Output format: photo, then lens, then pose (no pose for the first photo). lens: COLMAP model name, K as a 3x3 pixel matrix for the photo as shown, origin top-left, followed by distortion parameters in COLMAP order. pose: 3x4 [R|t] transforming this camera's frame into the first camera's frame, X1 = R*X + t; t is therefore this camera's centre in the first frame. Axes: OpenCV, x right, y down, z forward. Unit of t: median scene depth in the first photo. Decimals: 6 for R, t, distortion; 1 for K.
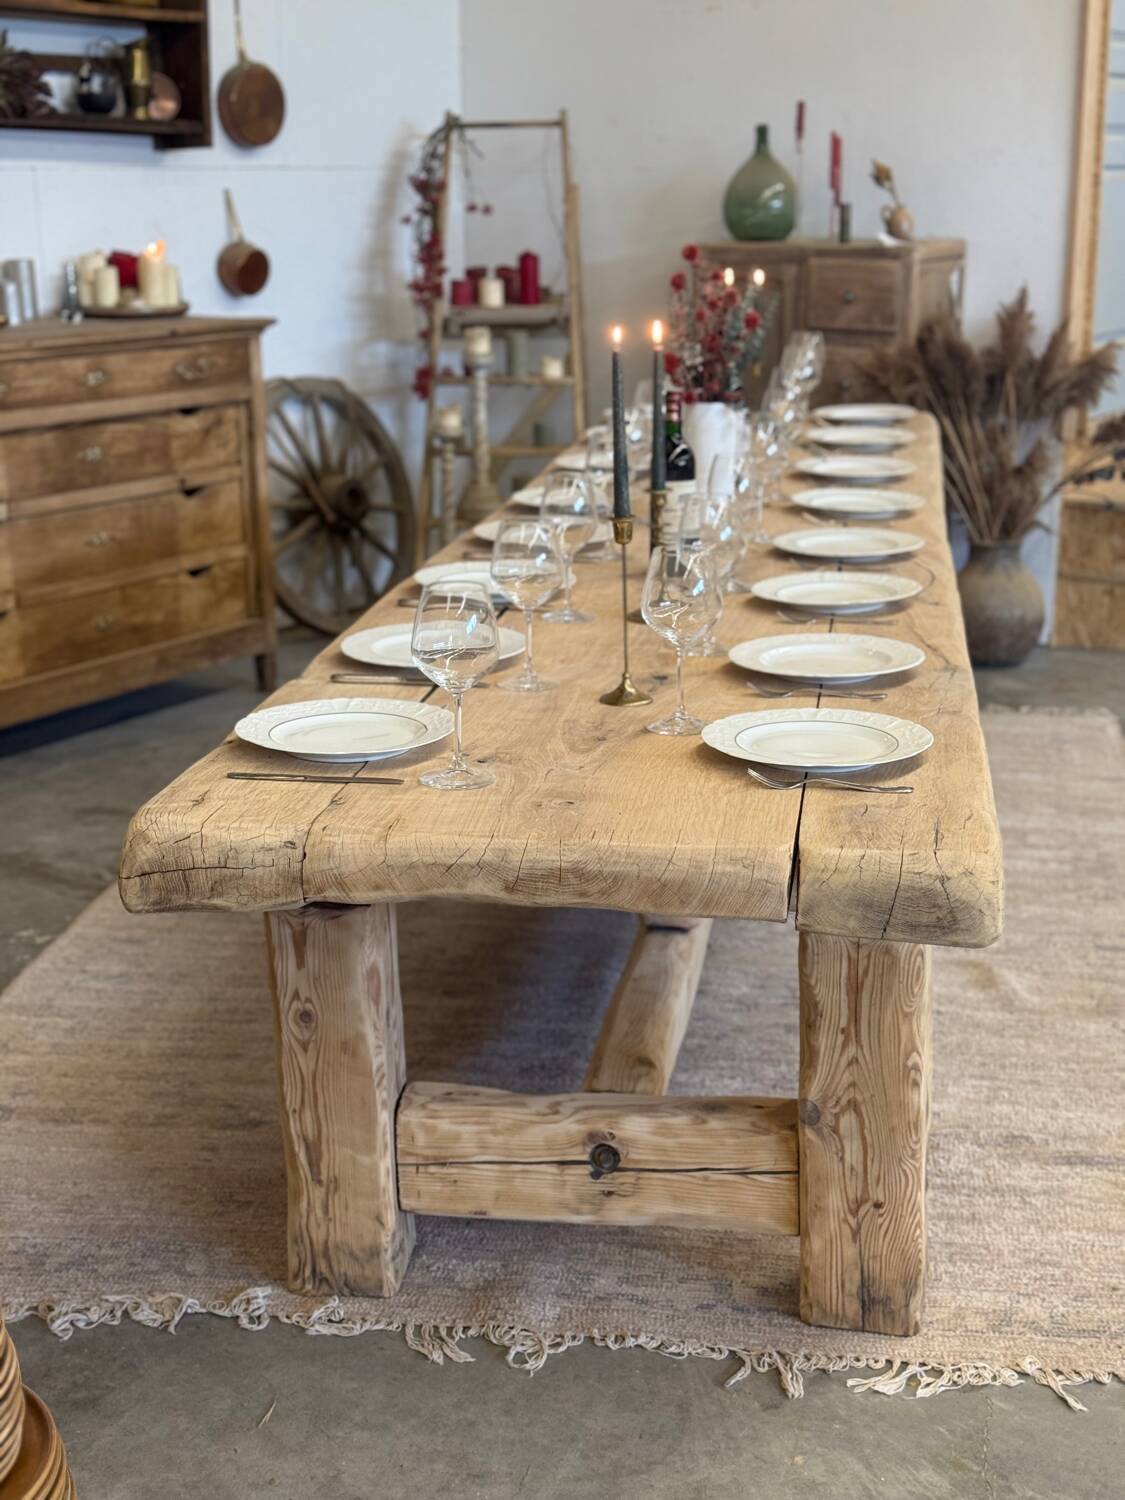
lens RADIAL K [[2113.5, 0, 559.1], [0, 2113.5, 748.5], [0, 0, 1]] dist [0.118118, 0.000000]
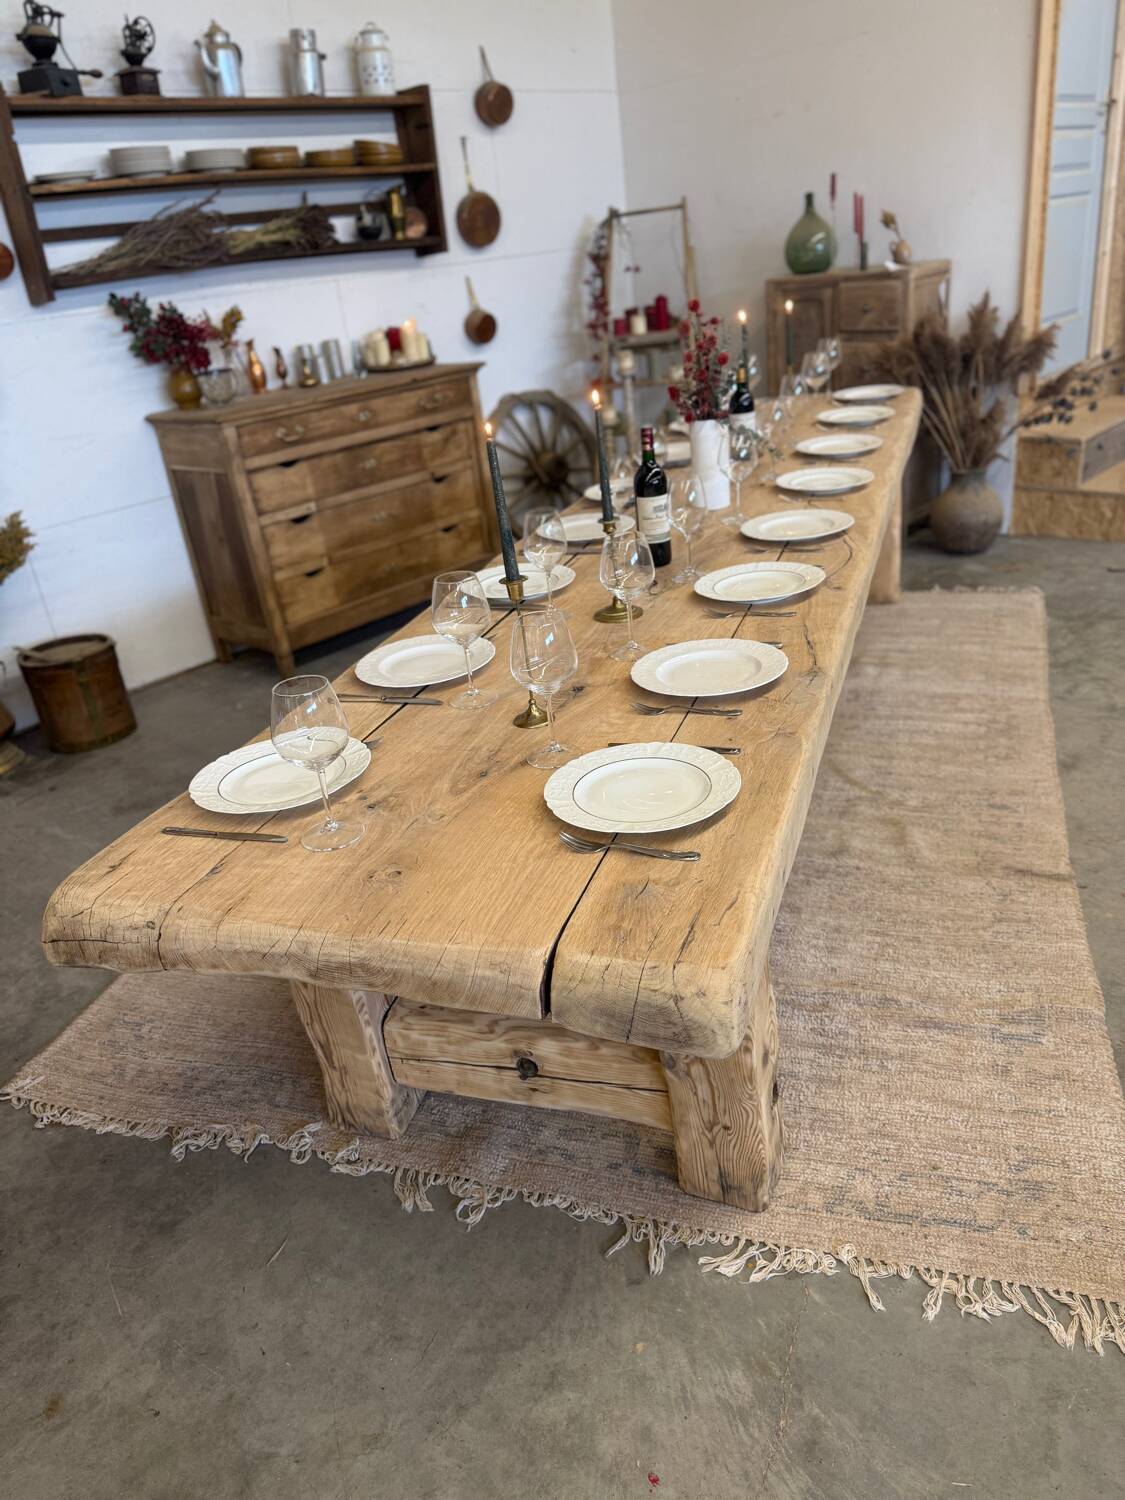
lens RADIAL K [[1064.7, 0, 556.7], [0, 1064.7, 747.0], [0, 0, 1]] dist [0.056765, -0.081089]
pose [[0.976693, -0.012826, -0.214257, 0.181017], [0.051363, 0.983177, 0.175284, -0.117407], [0.208404, -0.182204, 0.960921, 0.389817]]
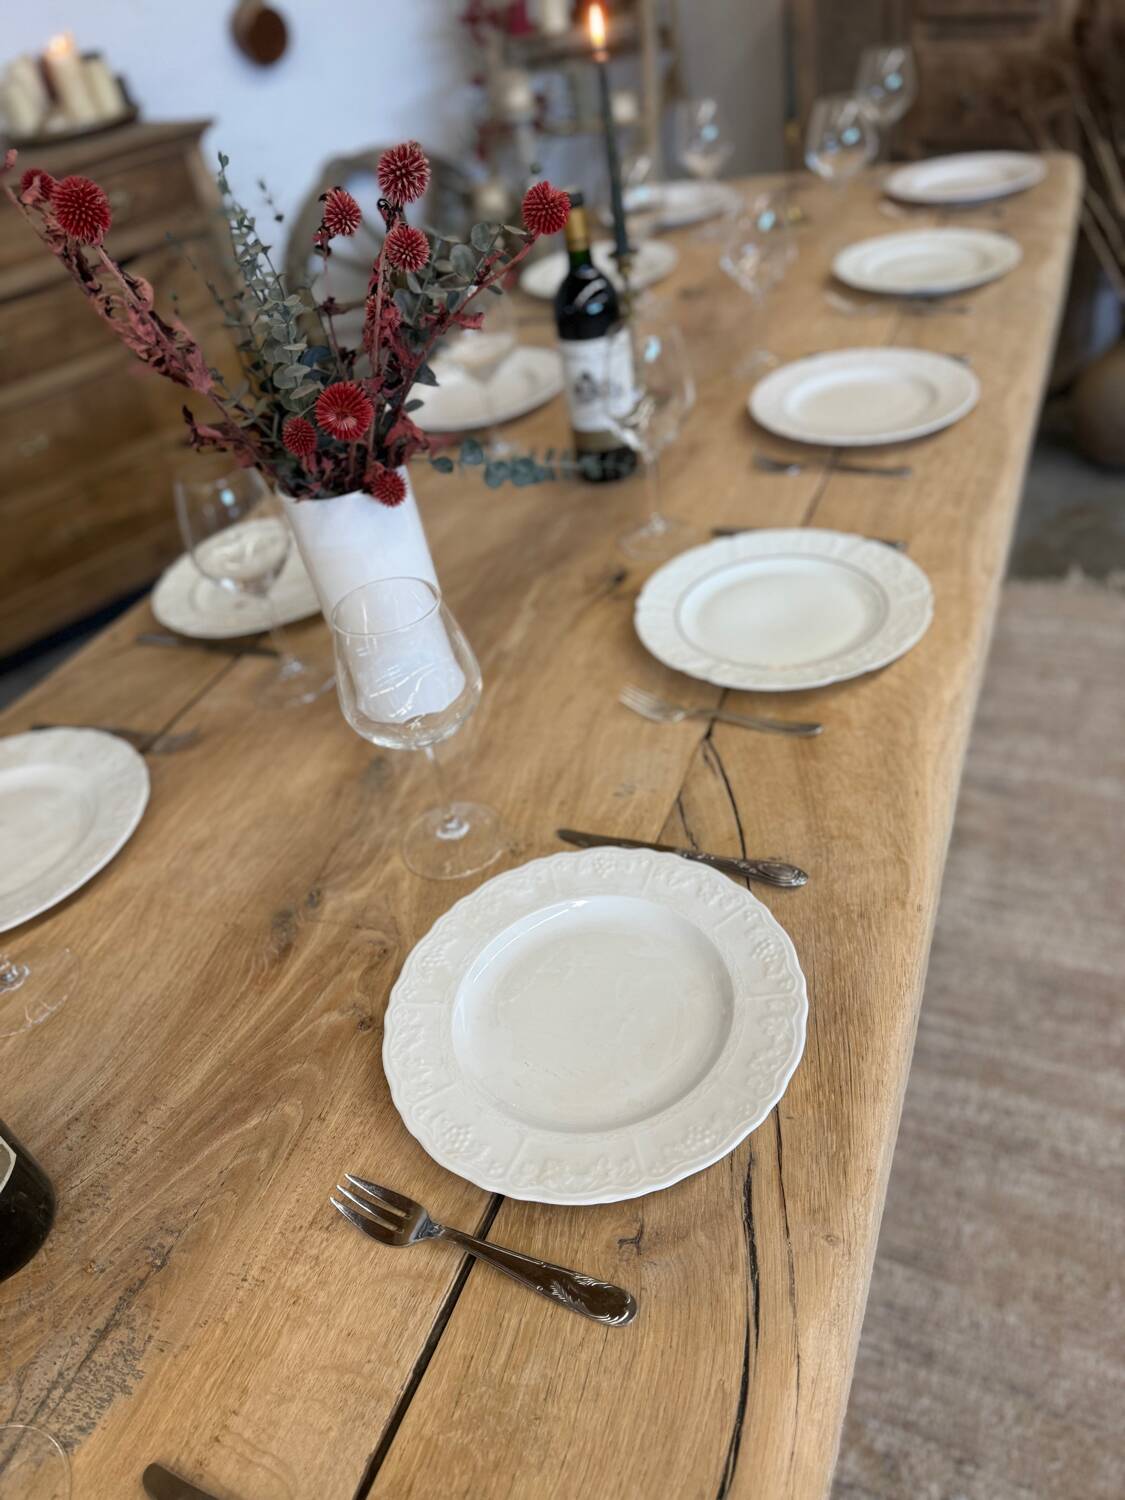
lens RADIAL K [[1076.5, 0, 564.2], [0, 1076.5, 750.4], [0, 0, 1]] dist [0.024900, -0.037674]
pose [[0.960942, 0.037977, -0.274132, 0.248099], [0.080054, 0.910049, 0.406696, -0.287672], [0.264918, -0.412757, 0.871464, 1.188101]]
